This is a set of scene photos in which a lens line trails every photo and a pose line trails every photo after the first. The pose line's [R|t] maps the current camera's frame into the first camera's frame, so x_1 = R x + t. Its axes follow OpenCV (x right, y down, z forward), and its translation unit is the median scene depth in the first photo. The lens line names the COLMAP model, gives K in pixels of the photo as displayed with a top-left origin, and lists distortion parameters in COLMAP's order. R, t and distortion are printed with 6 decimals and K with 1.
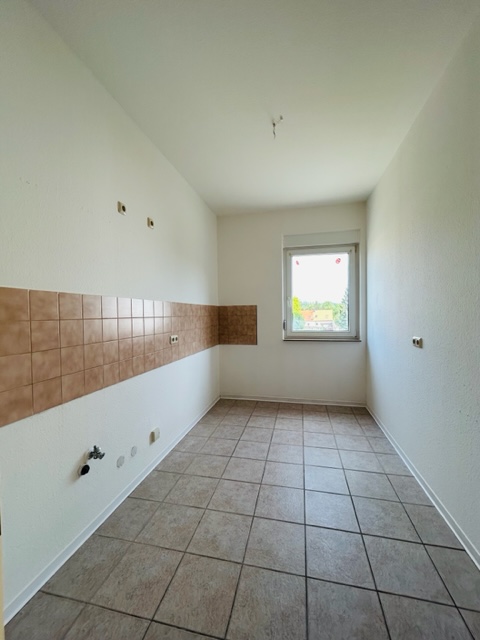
lens RADIAL K [[257.5, 0, 243.5], [0, 257.5, 320.7], [0, 0, 1]] dist [0.002992, 0.000197]
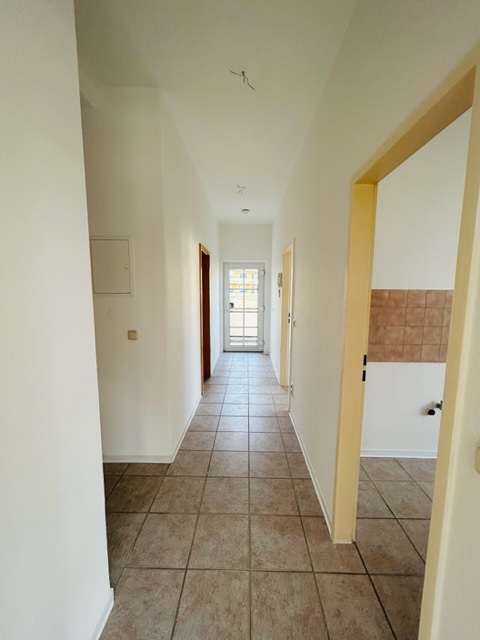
lens RADIAL K [[257.5, 0, 242.3], [0, 257.5, 321.8], [0, 0, 1]] dist [0.002992, 0.000197]
pose [[0.197757, 0.125578, -0.972174, 0.593044], [-0.037207, 0.992007, 0.120571, -0.068608], [0.979545, 0.012328, 0.200849, -0.382953]]
